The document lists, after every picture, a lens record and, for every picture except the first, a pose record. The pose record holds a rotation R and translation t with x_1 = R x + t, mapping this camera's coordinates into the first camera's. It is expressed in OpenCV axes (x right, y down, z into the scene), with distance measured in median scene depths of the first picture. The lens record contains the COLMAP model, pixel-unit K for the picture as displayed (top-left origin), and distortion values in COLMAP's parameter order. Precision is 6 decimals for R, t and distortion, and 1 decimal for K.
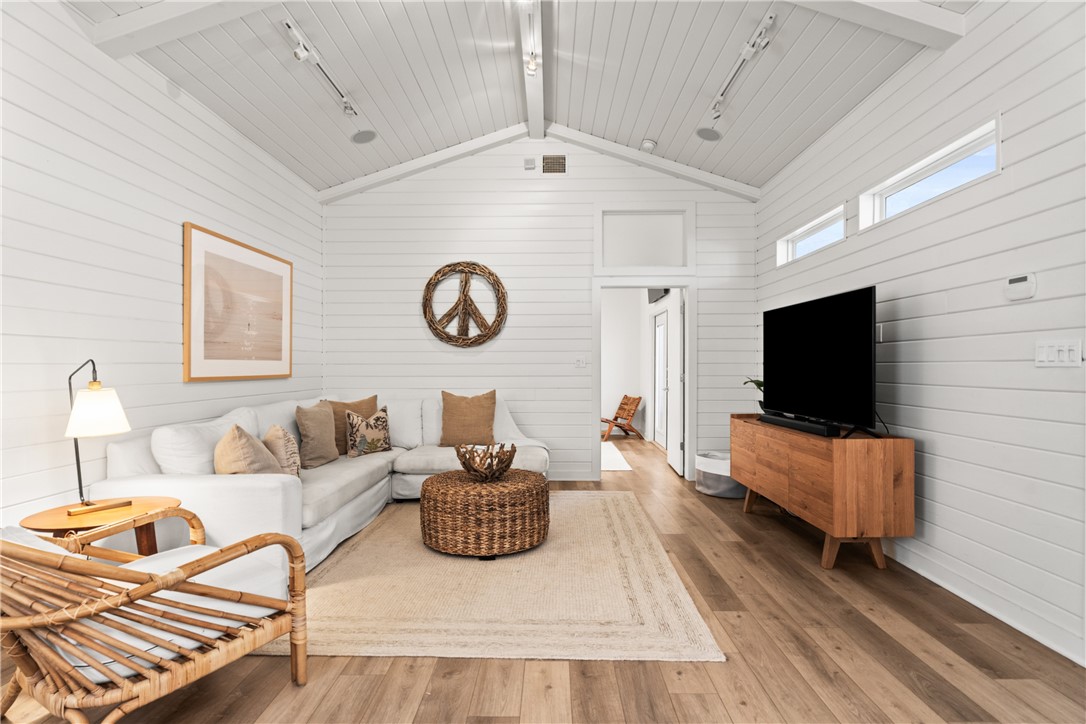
lens RADIAL K [[539.7, 0, 541.0], [0, 539.7, 365.7], [0, 0, 1]] dist [-0.002035, 0.001093]
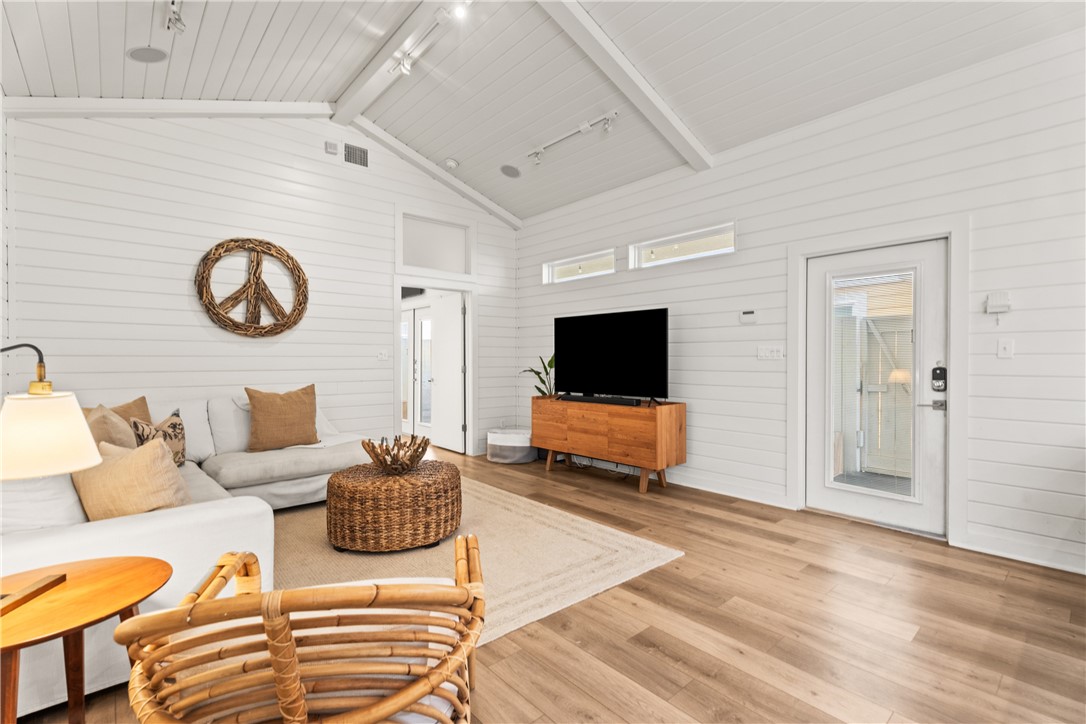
lens RADIAL K [[494.1, 0, 542.5], [0, 494.1, 361.8], [0, 0, 1]] dist [0.008830, 0.000819]
pose [[0.738685, -0.001841, 0.674048, -0.433060], [-0.001293, 0.999991, 0.004148, 0.002281], [-0.674049, -0.003936, 0.738676, 0.121458]]
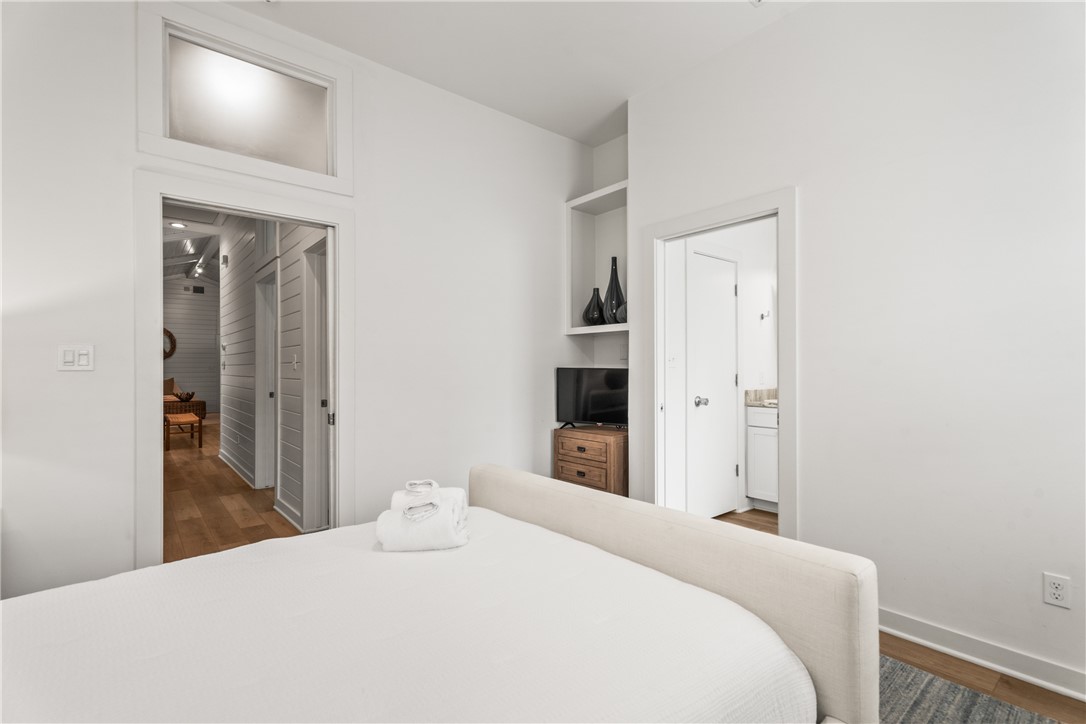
lens RADIAL K [[494.1, 0, 542.2], [0, 494.1, 364.6], [0, 0, 1]] dist [0.008830, 0.000819]
pose [[0.754553, 0.000812, 0.656239, -0.373436], [0.003181, 0.999983, -0.004895, -0.001969], [-0.656232, 0.005781, 0.754537, -2.362548]]
